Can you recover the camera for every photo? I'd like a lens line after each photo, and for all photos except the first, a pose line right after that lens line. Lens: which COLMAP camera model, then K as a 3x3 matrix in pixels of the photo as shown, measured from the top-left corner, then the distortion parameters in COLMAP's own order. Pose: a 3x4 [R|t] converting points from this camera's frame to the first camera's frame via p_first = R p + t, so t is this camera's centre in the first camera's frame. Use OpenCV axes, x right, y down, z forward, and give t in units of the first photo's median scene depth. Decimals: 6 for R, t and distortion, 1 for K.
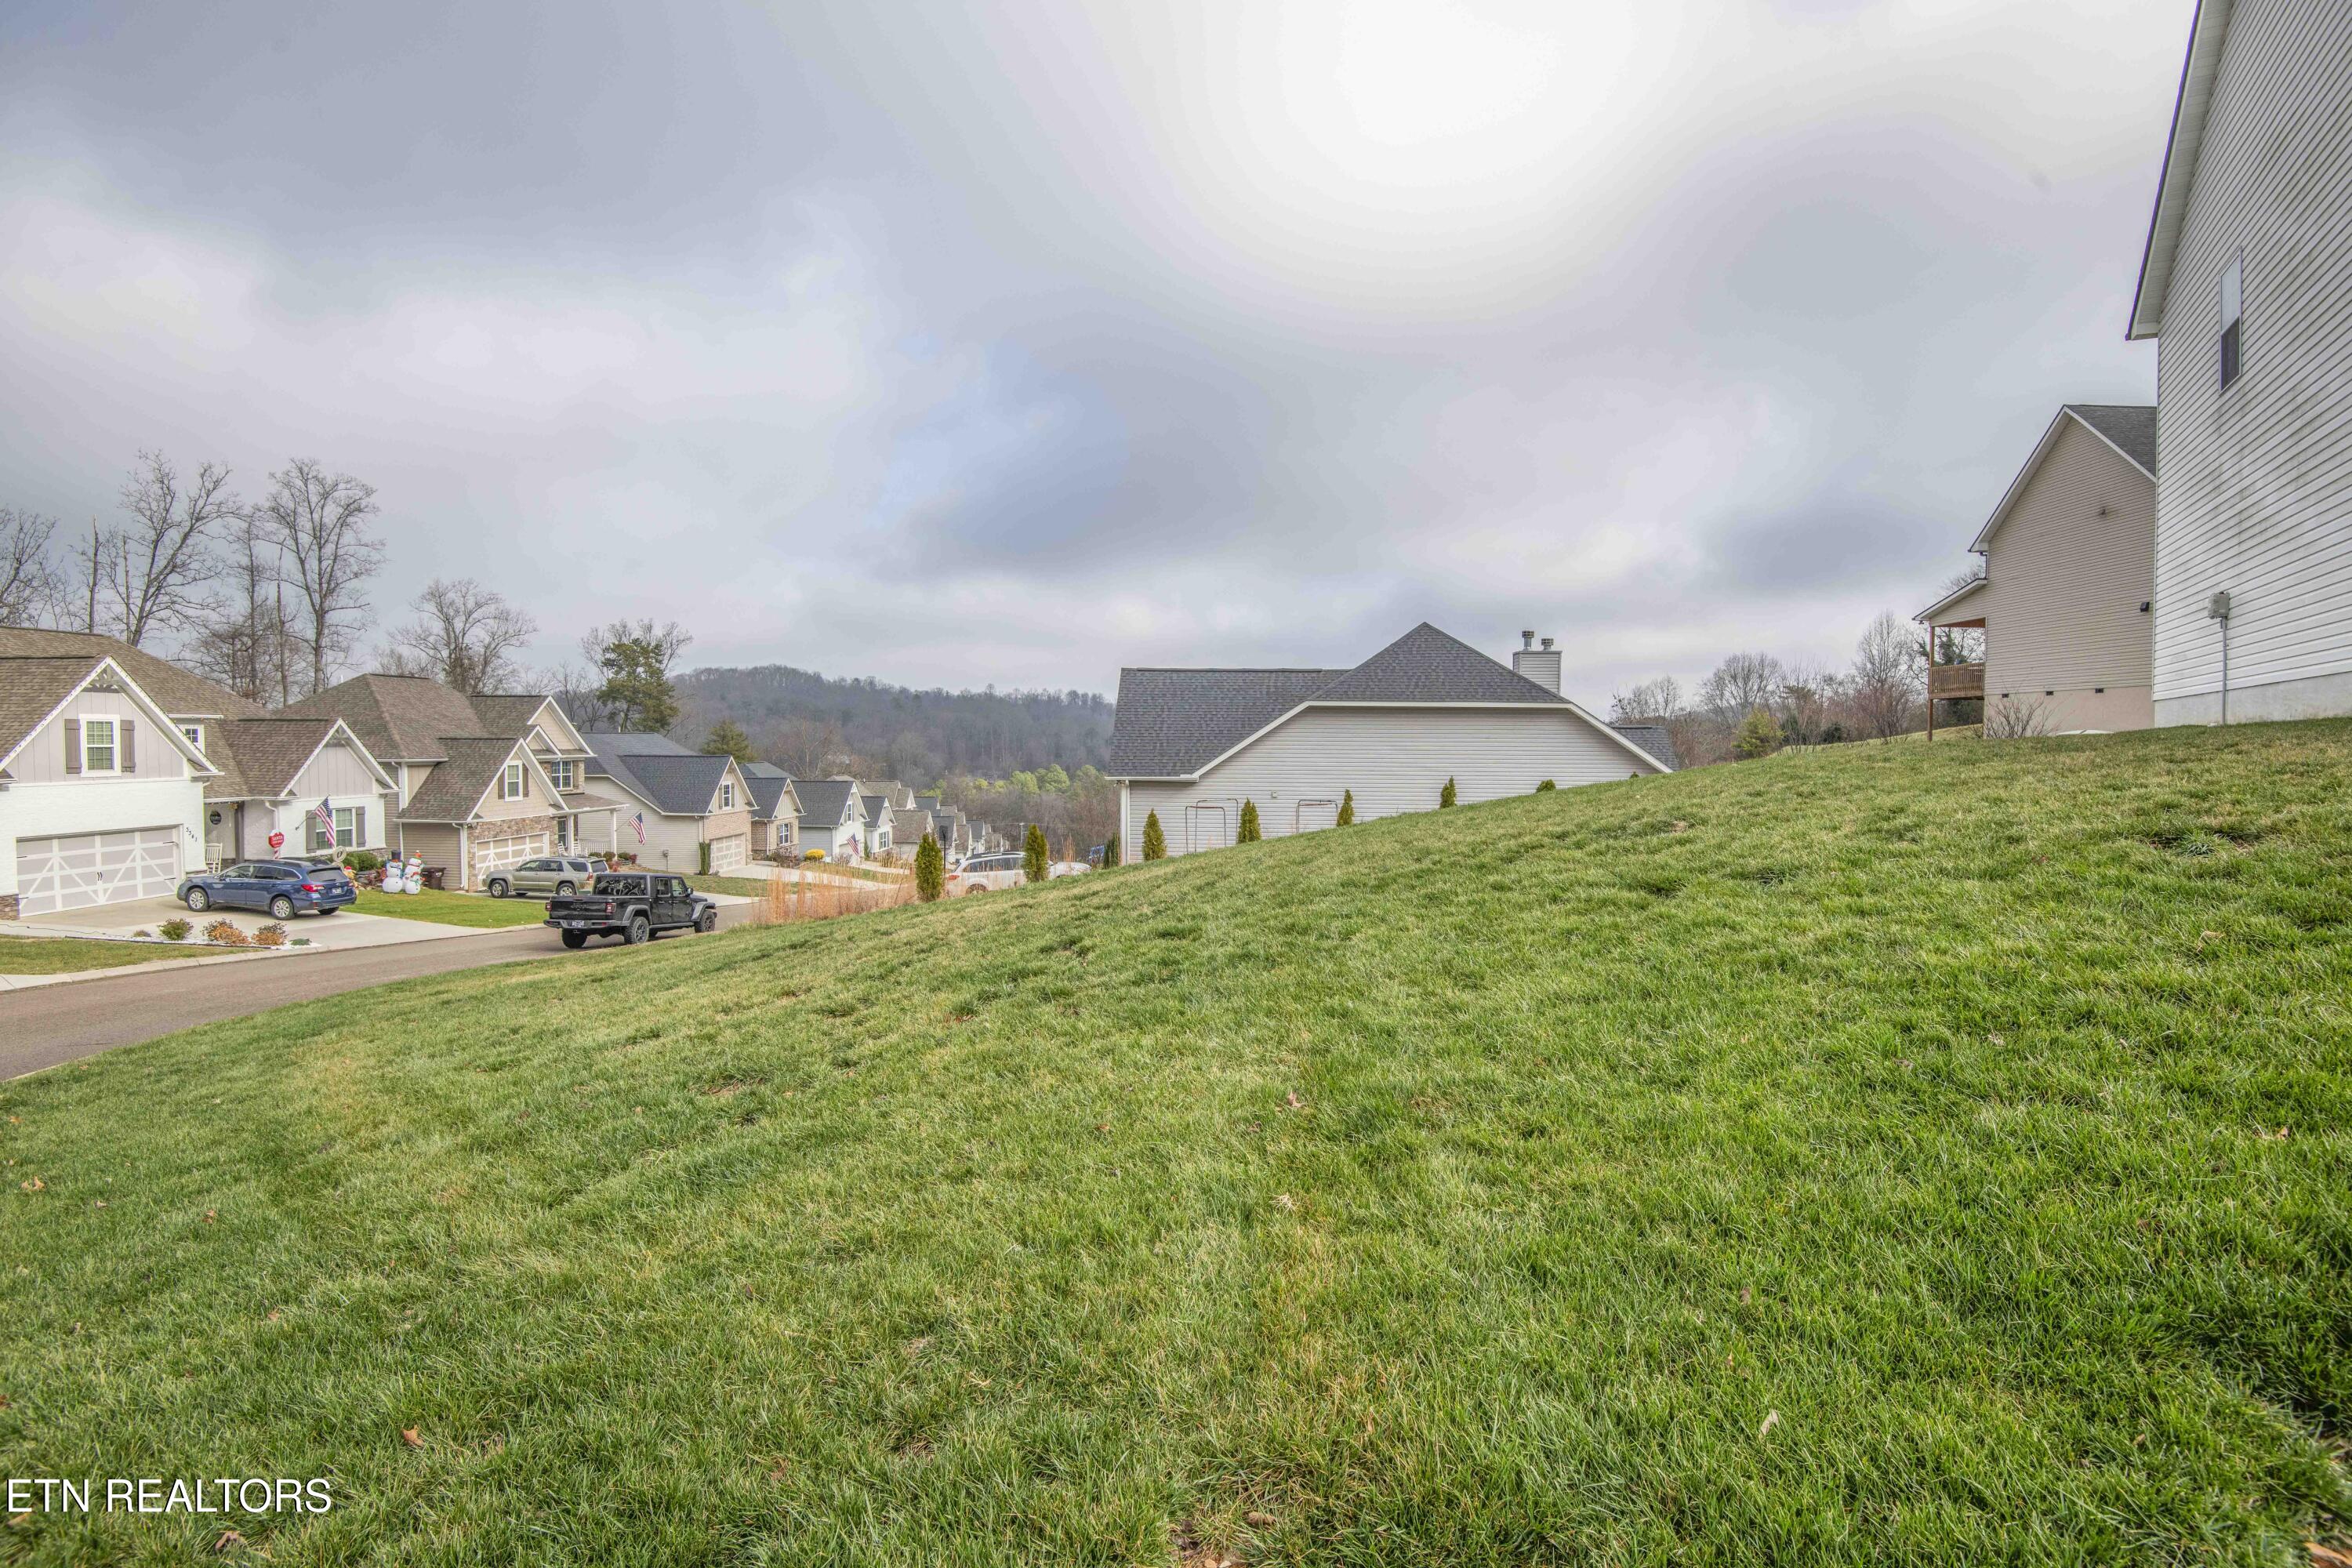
lens RADIAL K [[1085.9, 0, 1184.8], [0, 1085.9, 789.3], [0, 0, 1]] dist [-0.027420, -0.011383]
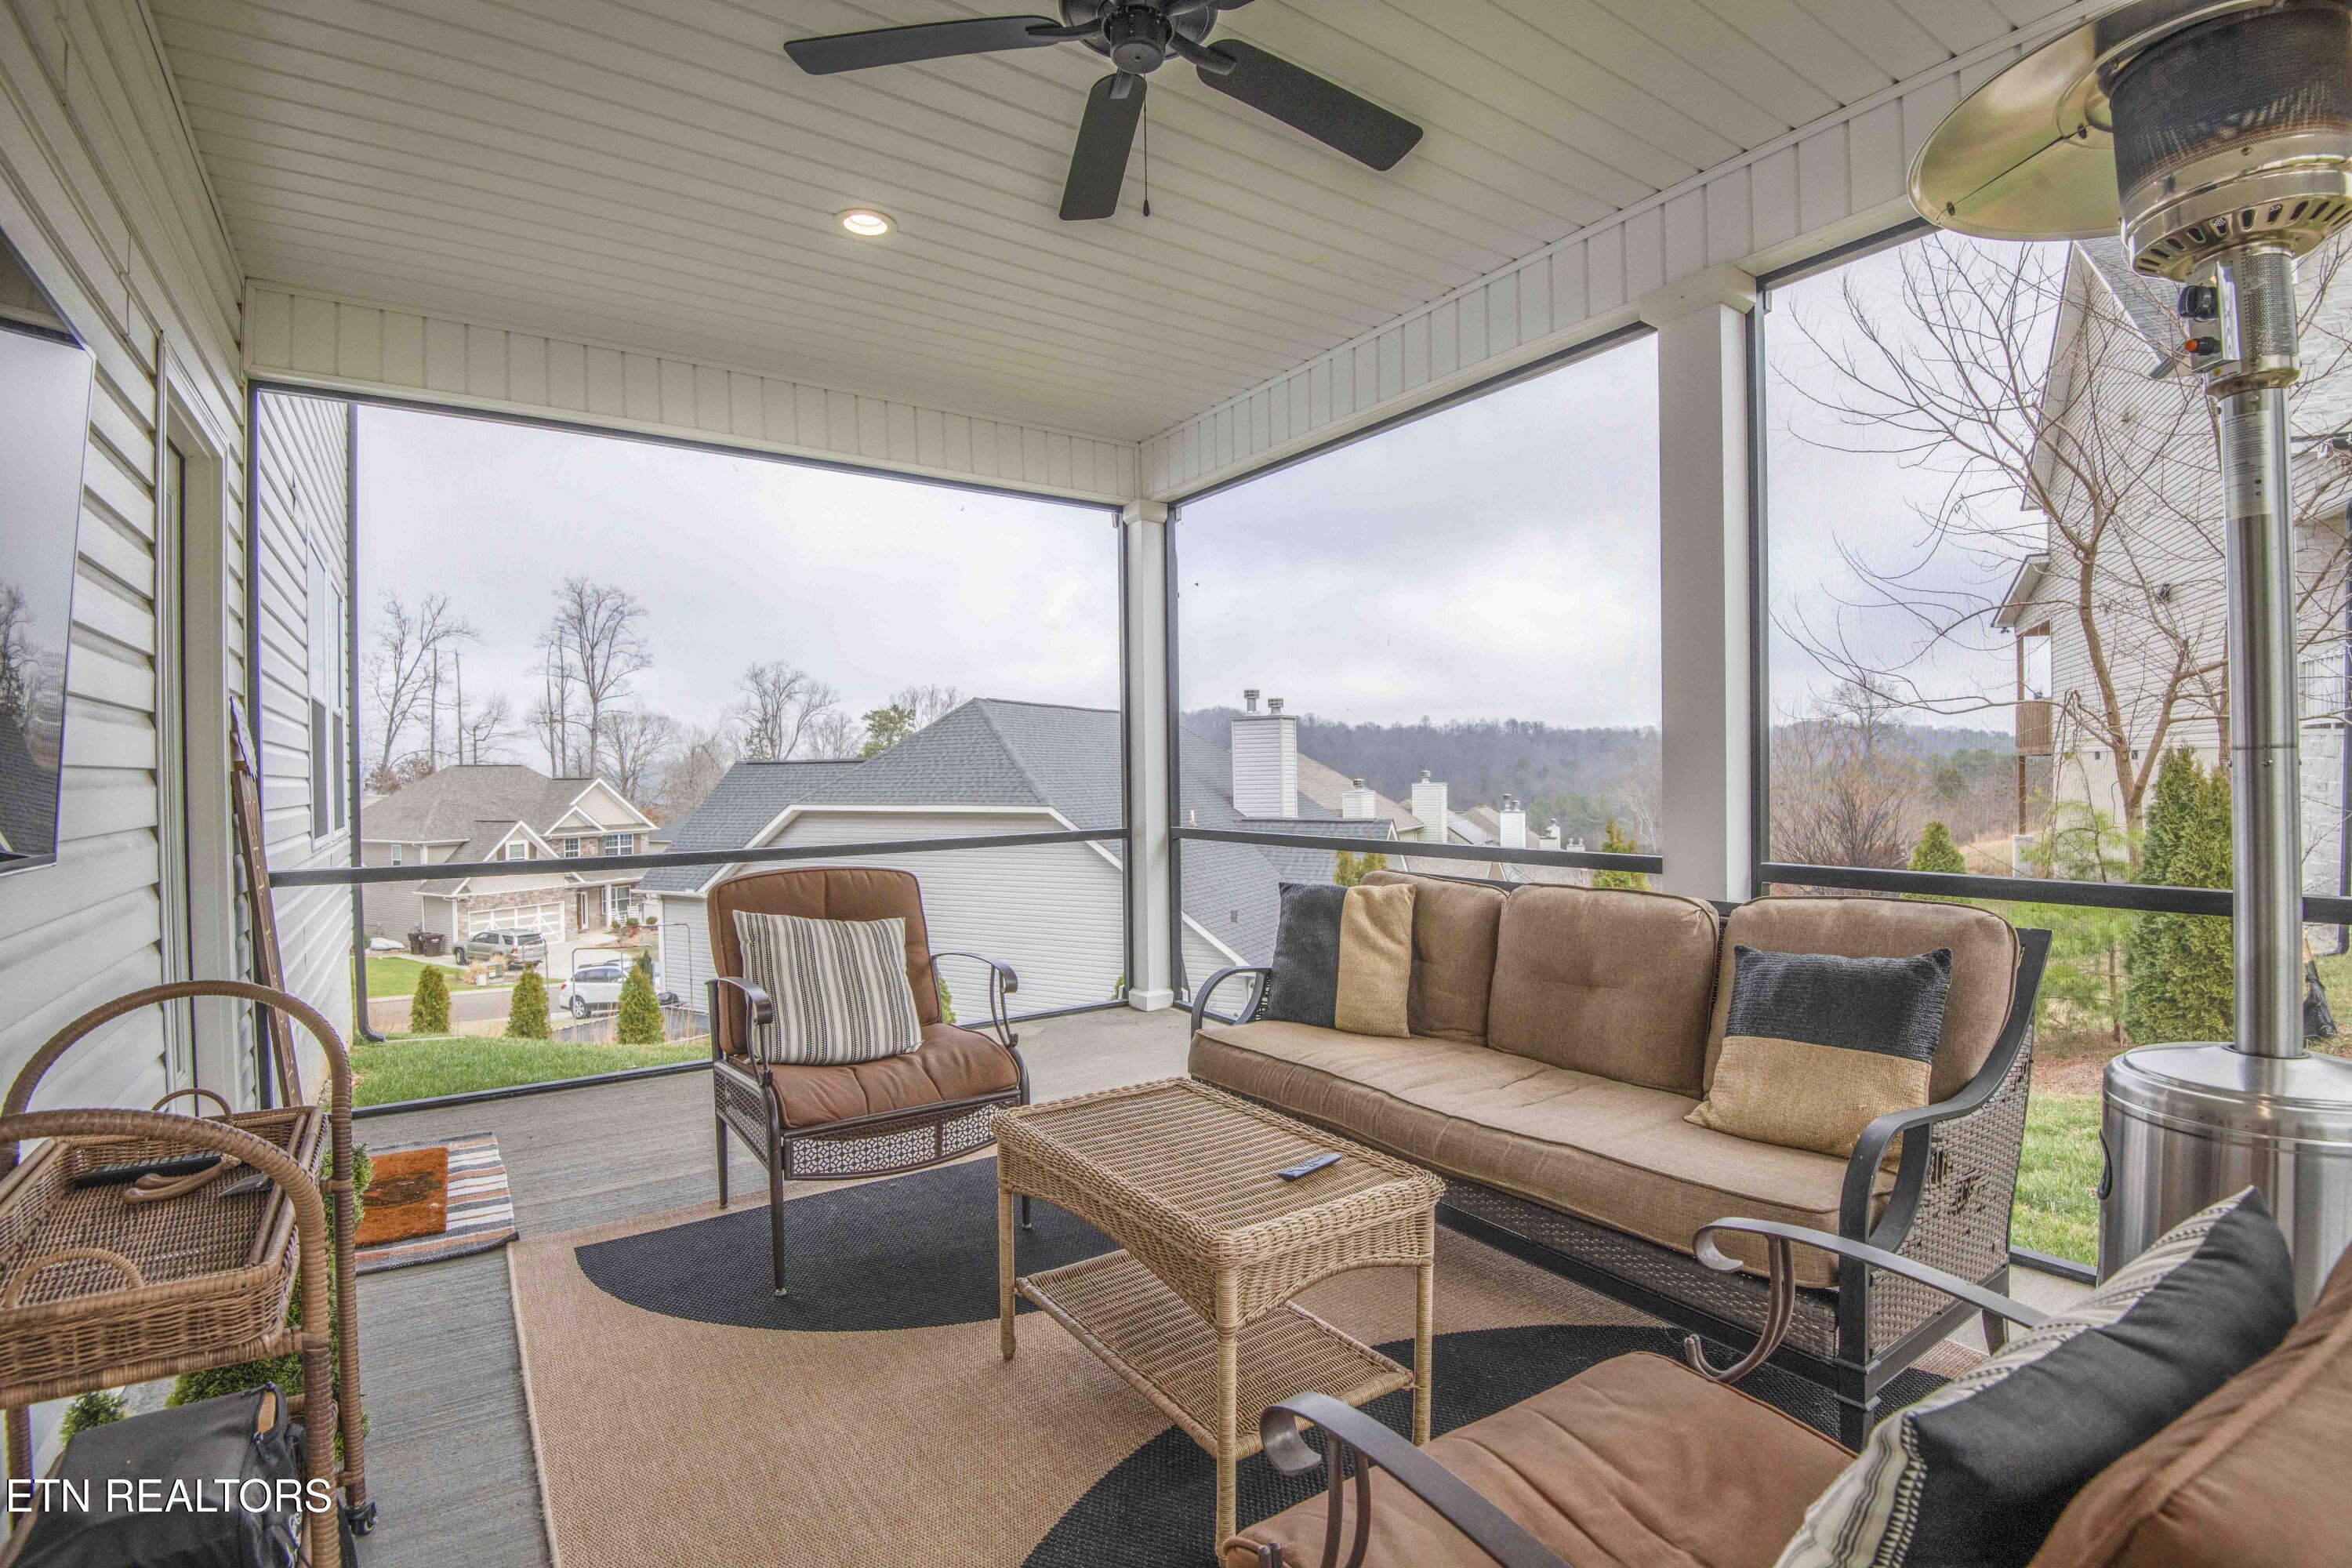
lens RADIAL K [[1085.9, 0, 1184.8], [0, 1085.9, 789.3], [0, 0, 1]] dist [-0.027420, -0.011383]
pose [[0.914295, -0.013932, -0.404810, 0.402125], [0.002373, 0.999575, -0.029043, -0.038358], [0.405042, 0.025593, 0.913940, 0.203114]]
